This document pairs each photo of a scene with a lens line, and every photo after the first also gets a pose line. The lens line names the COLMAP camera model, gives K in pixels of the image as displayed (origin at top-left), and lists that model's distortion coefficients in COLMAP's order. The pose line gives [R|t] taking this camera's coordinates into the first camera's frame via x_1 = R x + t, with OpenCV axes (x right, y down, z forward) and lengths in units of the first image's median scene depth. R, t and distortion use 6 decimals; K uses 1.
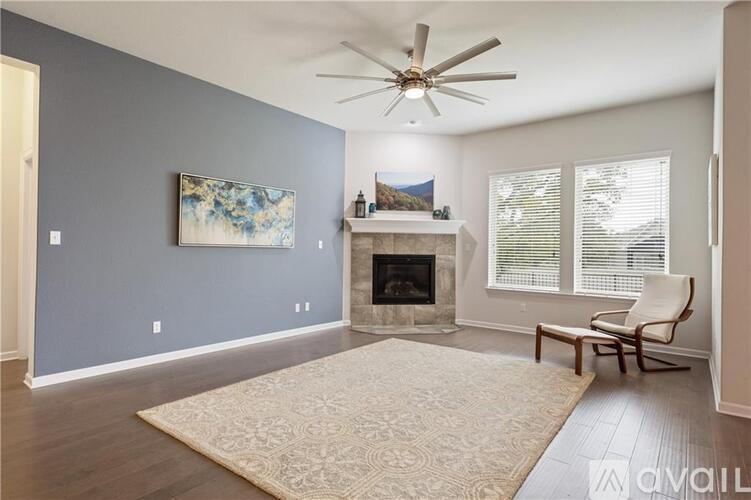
lens RADIAL K [[392.3, 0, 373.7], [0, 392.3, 251.2], [0, 0, 1]] dist [-0.002912, -0.000625]
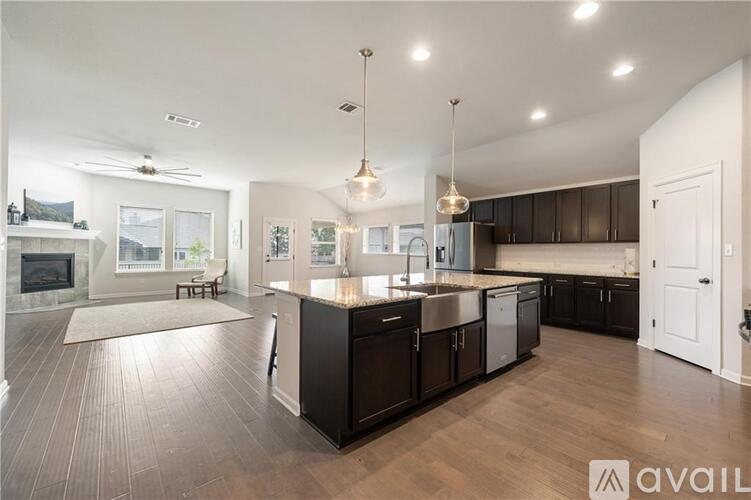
lens RADIAL K [[310.1, 0, 373.9], [0, 310.1, 249.7], [0, 0, 1]] dist [-0.000678, -0.000076]
pose [[0.176095, -0.004693, 0.984362, -0.778310], [-0.007295, 0.999955, 0.006072, -0.019224], [-0.984346, -0.008250, 0.176053, -0.287902]]
